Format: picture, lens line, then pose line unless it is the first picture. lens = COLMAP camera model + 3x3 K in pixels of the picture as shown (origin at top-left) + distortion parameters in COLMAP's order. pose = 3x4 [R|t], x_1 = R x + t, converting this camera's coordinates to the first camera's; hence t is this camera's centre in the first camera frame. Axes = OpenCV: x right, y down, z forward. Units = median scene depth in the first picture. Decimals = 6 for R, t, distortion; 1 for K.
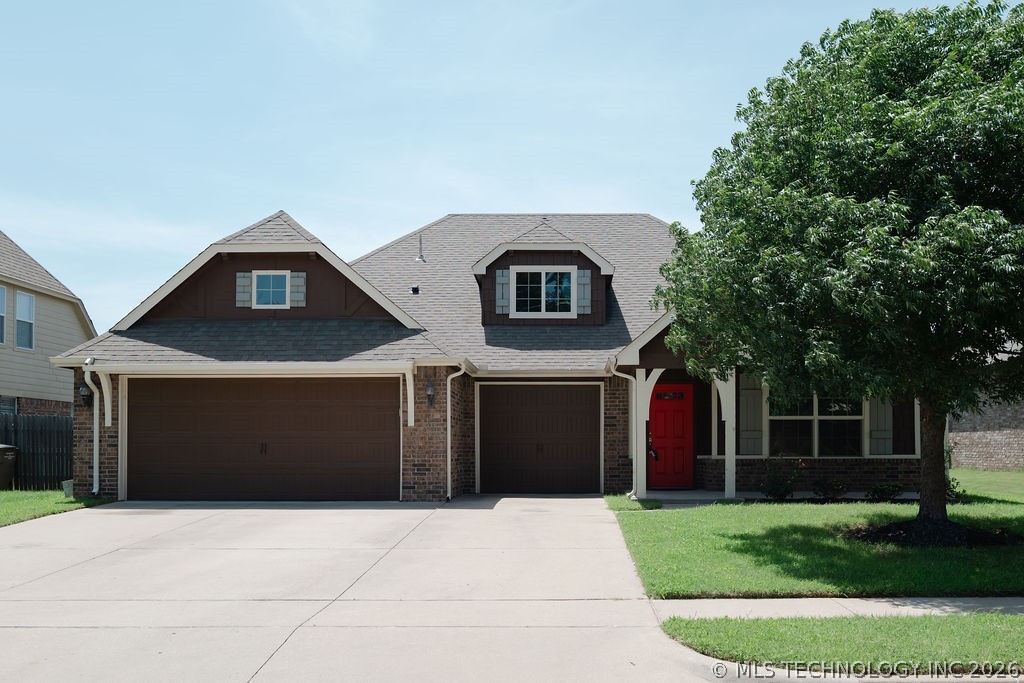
lens RADIAL K [[1034.0, 0, 512.9], [0, 1034.0, 399.0], [0, 0, 1]] dist [-0.006235, -0.000567]
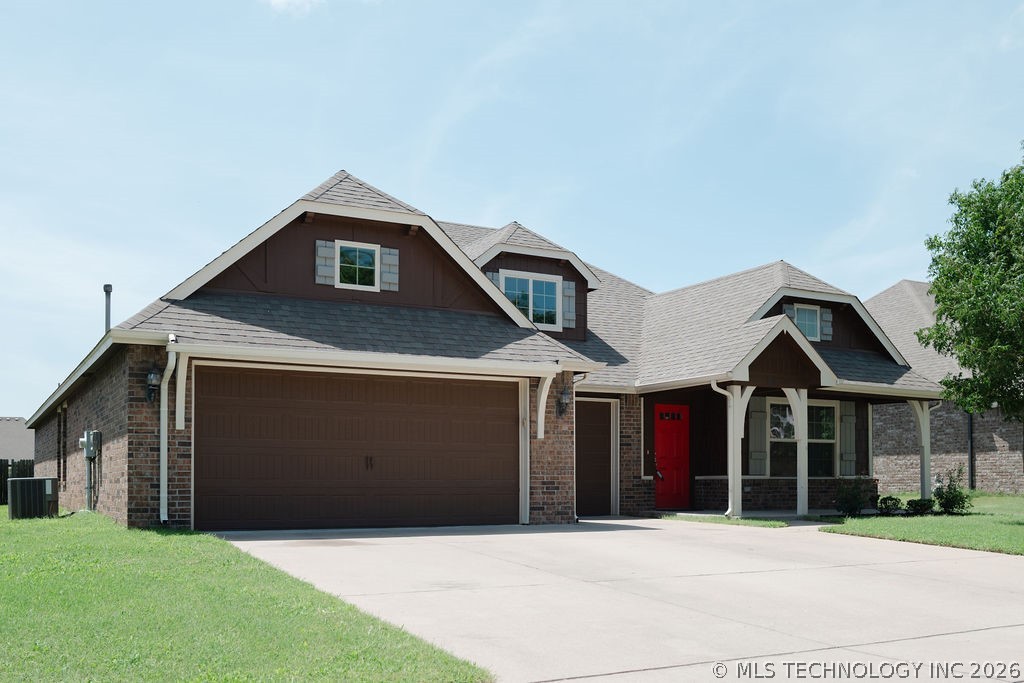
lens RADIAL K [[1020.9, 0, 511.6], [0, 1020.9, 448.0], [0, 0, 1]] dist [-0.001090, -0.000494]
pose [[0.871831, 0.017407, 0.489498, -0.521405], [-0.022943, 0.999723, 0.005311, 0.029147], [-0.489270, -0.015861, 0.871988, 0.248188]]
